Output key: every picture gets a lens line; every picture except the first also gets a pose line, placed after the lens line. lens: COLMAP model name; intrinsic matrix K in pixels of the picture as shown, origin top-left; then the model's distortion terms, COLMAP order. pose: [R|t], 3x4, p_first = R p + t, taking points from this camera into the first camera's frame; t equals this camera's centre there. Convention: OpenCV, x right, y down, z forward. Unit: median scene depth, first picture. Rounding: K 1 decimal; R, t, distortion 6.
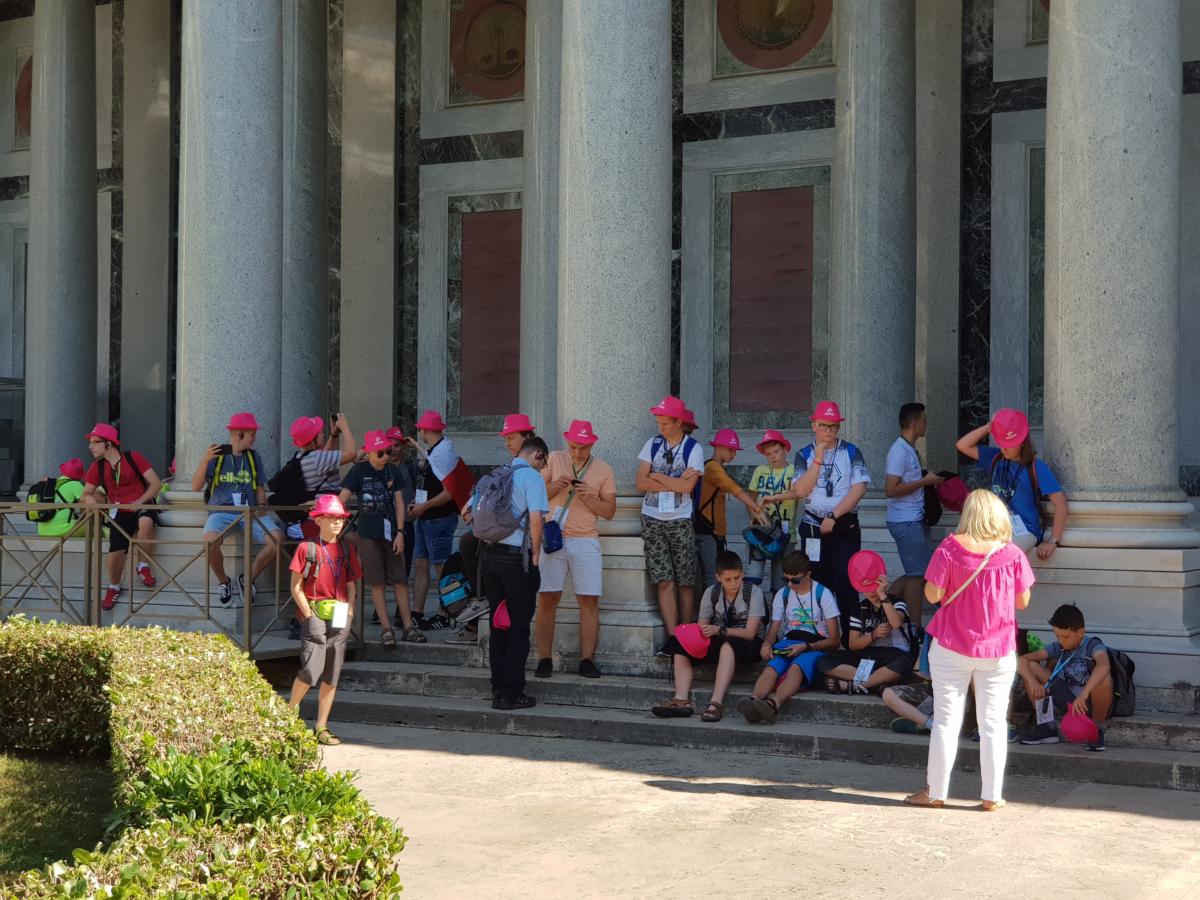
lens RADIAL K [[1858.0, 0, 646.9], [0, 1858.0, 453.4], [0, 0, 1]] dist [0.105163, 0.000000]
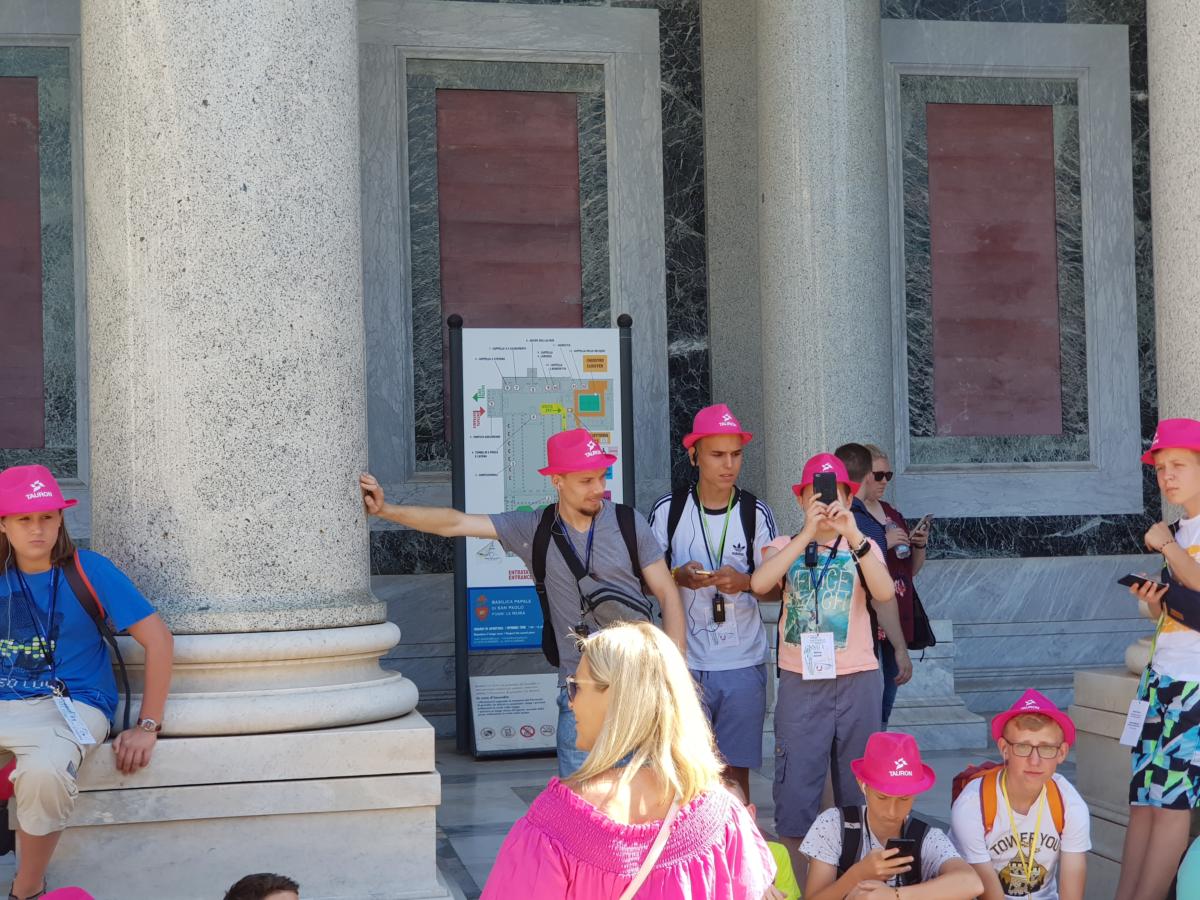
lens RADIAL K [[1858.0, 0, 665.2], [0, 1858.0, 470.1], [0, 0, 1]] dist [0.105163, 0.000000]
pose [[0.773087, -0.003760, 0.634289, 0.027277], [0.018200, 0.999702, -0.016256, -0.005326], [-0.634039, 0.024111, 0.772925, 0.571061]]
